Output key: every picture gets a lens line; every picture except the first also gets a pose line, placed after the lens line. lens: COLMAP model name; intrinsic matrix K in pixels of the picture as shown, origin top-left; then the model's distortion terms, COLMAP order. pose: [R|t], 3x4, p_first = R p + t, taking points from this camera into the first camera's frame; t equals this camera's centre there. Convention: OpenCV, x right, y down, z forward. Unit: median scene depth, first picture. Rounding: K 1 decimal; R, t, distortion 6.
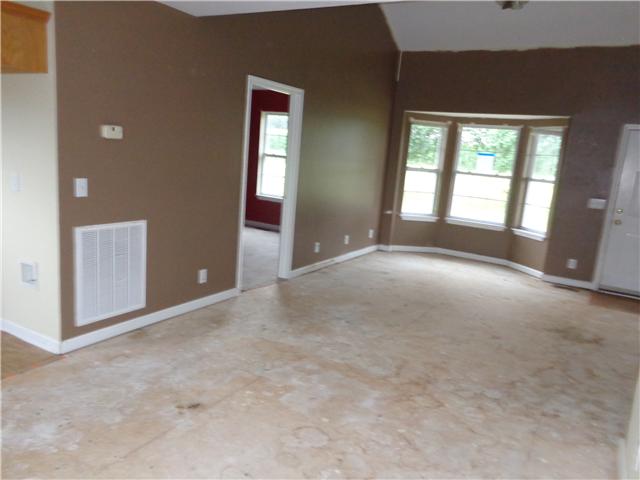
lens RADIAL K [[483.1, 0, 322.8], [0, 483.1, 241.8], [0, 0, 1]] dist [0.004925, 0.014997]
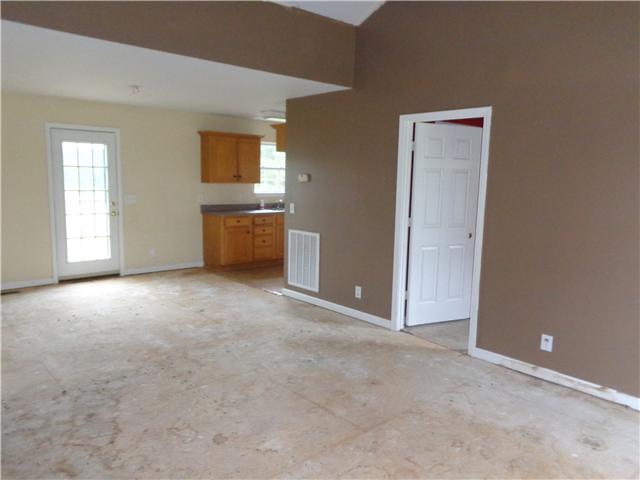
lens RADIAL K [[483.1, 0, 321.8], [0, 483.1, 238.9], [0, 0, 1]] dist [0.004925, 0.014997]
pose [[-0.293716, 0.039635, -0.955071, 1.087022], [-0.223789, 0.968522, 0.109015, -0.197991], [0.929327, 0.245754, -0.275601, 1.442359]]
